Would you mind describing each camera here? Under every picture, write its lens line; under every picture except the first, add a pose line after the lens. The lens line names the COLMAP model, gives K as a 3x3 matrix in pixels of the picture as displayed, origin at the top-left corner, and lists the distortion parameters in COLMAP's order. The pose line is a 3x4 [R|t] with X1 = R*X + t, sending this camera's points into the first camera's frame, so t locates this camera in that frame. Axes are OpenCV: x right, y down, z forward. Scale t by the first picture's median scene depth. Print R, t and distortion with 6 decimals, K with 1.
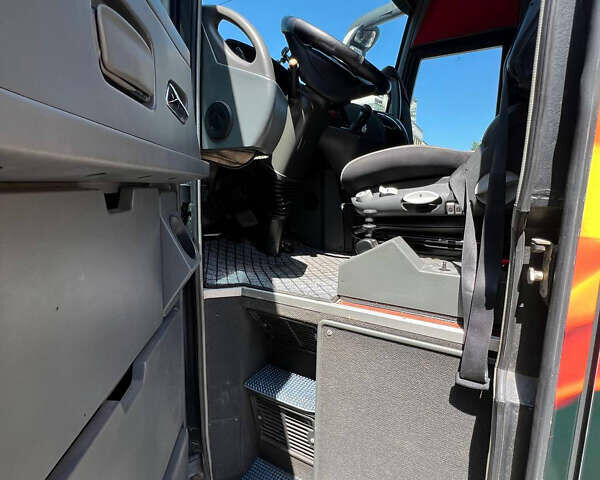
lens RADIAL K [[334.3, 0, 300.0], [0, 334.3, 240.0], [0, 0, 1]] dist [-0.000791, 0.000014]
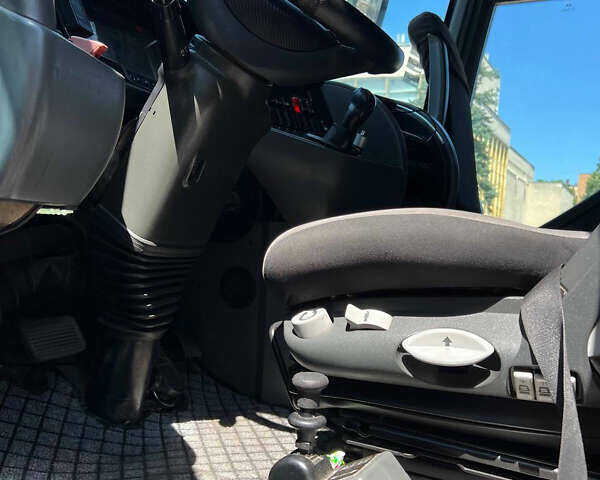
lens RADIAL K [[627.9, 0, 300.0], [0, 627.9, 240.0], [0, 0, 1]] dist [0.148212, -0.362776]
pose [[0.998113, 0.054061, 0.029112, 0.151792], [-0.050038, 0.990943, -0.124612, -0.134949], [-0.035585, 0.122921, 0.991778, 0.251758]]
